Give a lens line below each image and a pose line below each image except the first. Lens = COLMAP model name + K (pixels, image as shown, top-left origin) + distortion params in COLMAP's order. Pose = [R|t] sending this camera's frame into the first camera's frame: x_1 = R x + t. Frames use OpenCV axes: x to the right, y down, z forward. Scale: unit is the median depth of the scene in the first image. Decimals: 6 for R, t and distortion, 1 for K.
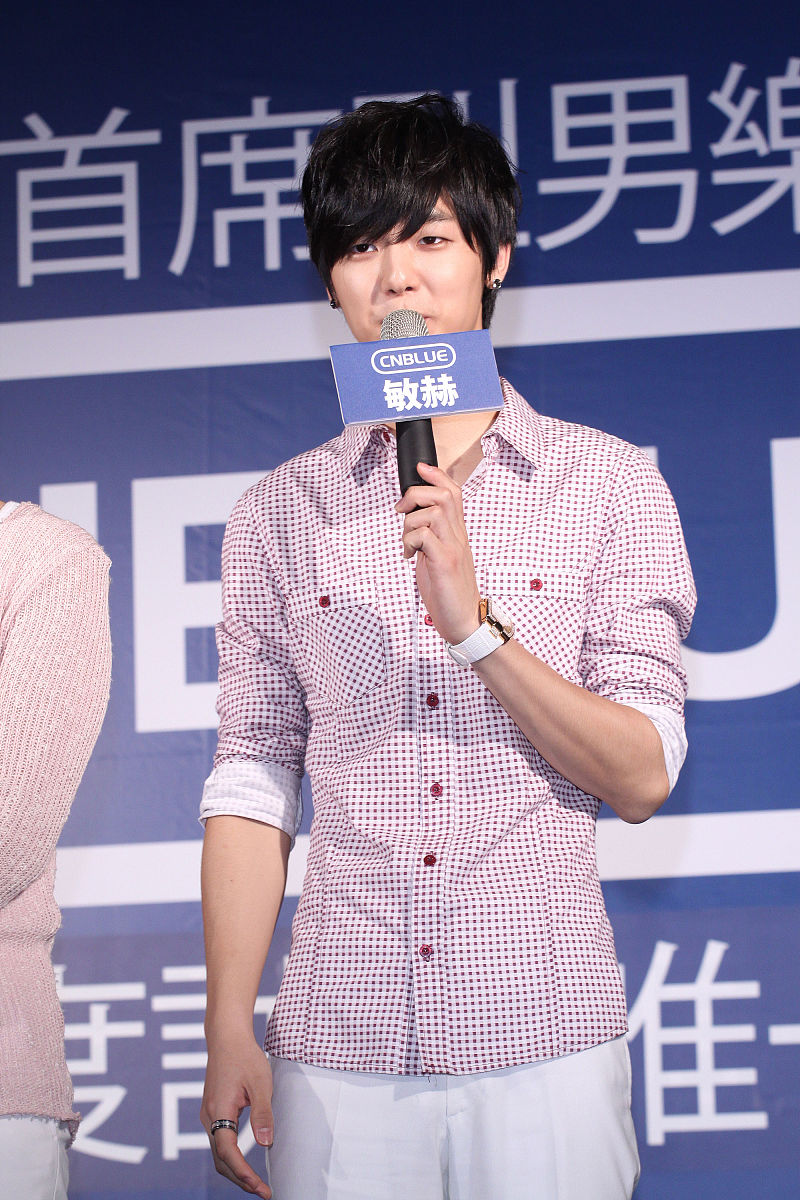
lens RADIAL K [[4424.9, 0, 400.4], [0, 4424.9, 493.3], [0, 0, 1]] dist [-0.005760, -1.021732]
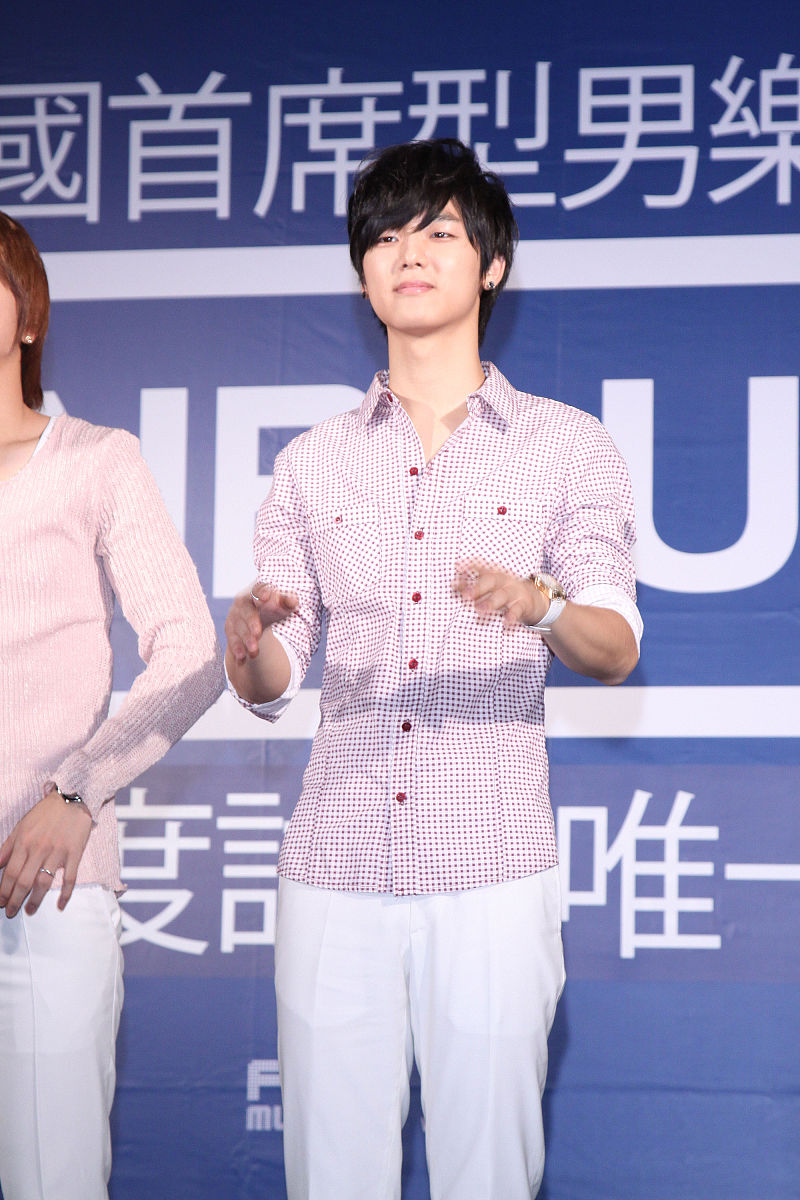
lens RADIAL K [[4654.3, 0, 400.0], [0, 4654.3, 600.0], [0, 0, 1]] dist [0.376672, -0.277489]
pose [[0.998476, 0.041868, -0.035967, 0.037308], [-0.039481, 0.997125, 0.064676, -0.029717], [0.038571, -0.063157, 0.997258, -0.264501]]
